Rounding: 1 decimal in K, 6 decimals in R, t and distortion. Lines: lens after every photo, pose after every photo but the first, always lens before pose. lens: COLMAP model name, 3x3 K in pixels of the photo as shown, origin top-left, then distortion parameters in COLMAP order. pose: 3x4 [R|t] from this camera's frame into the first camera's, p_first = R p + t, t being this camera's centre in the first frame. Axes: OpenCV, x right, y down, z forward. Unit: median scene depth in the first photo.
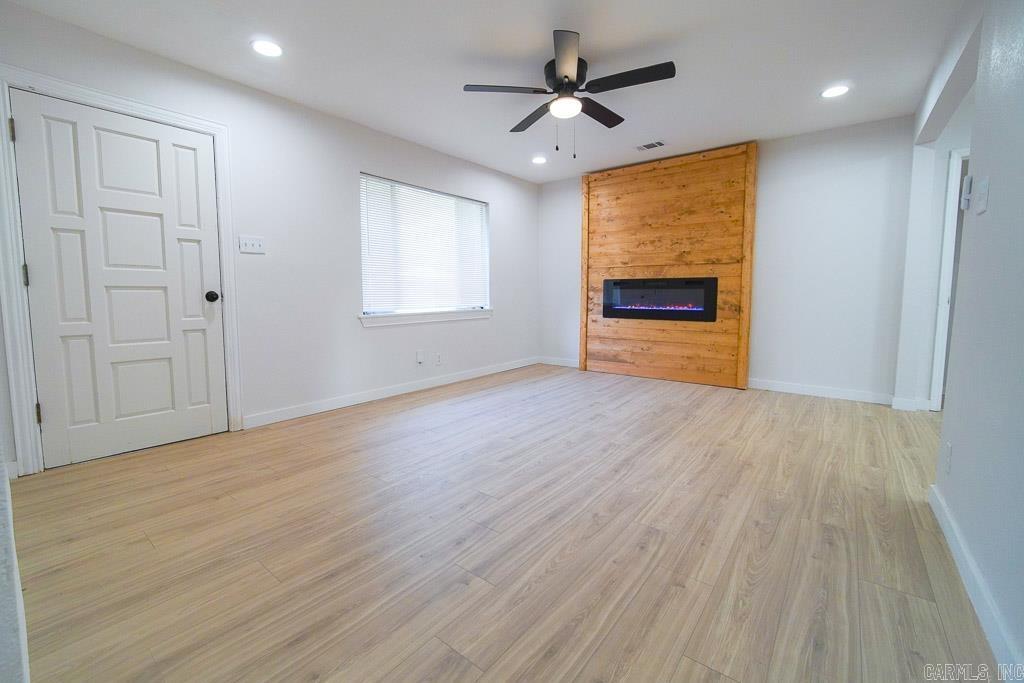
lens RADIAL K [[430.1, 0, 506.4], [0, 430.1, 332.7], [0, 0, 1]] dist [-0.011872, 0.000024]
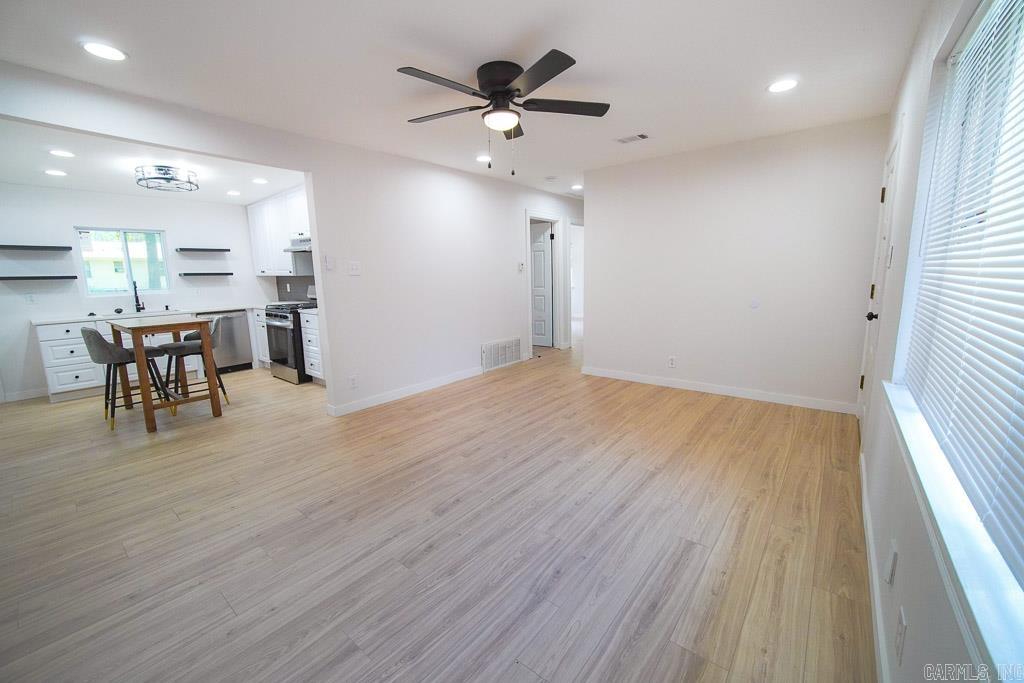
lens RADIAL K [[407.2, 0, 508.8], [0, 407.2, 341.8], [0, 0, 1]] dist [-0.016299, 0.001354]
pose [[-0.999709, 0.016277, 0.017801, 0.072809], [0.020302, 0.966294, 0.256638, -0.178826], [-0.013024, 0.256925, -0.966344, 1.212246]]
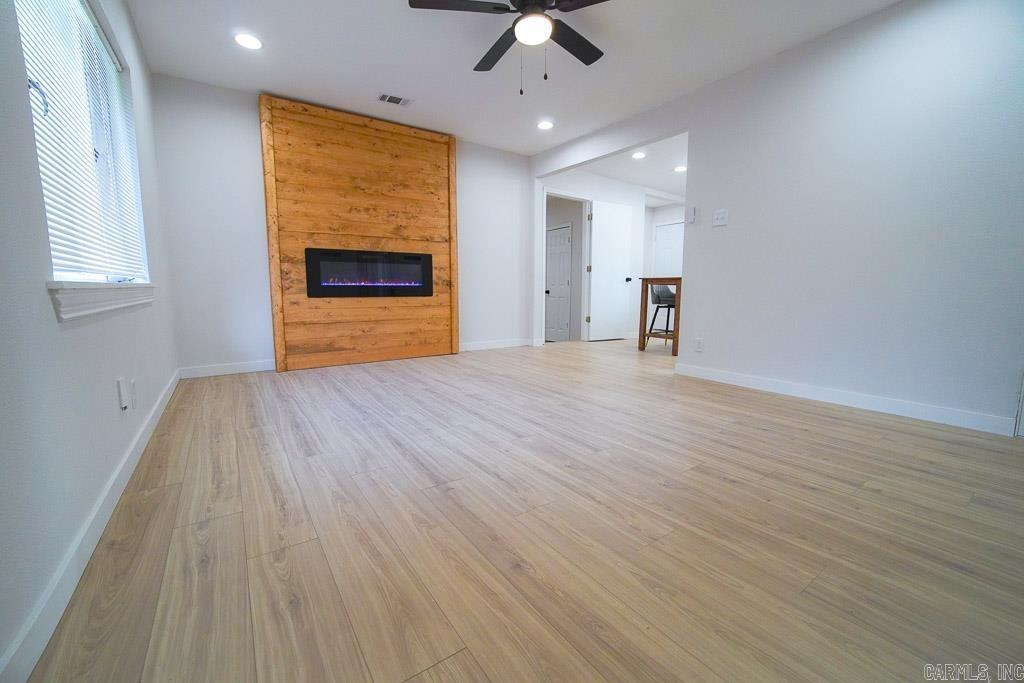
lens RADIAL K [[407.2, 0, 508.6], [0, 407.2, 339.6], [0, 0, 1]] dist [-0.016299, 0.001354]
pose [[0.291346, -0.118249, 0.949281, -0.436011], [0.086379, 0.991529, 0.097001, 0.000068], [-0.952710, 0.053737, 0.299092, 0.519846]]
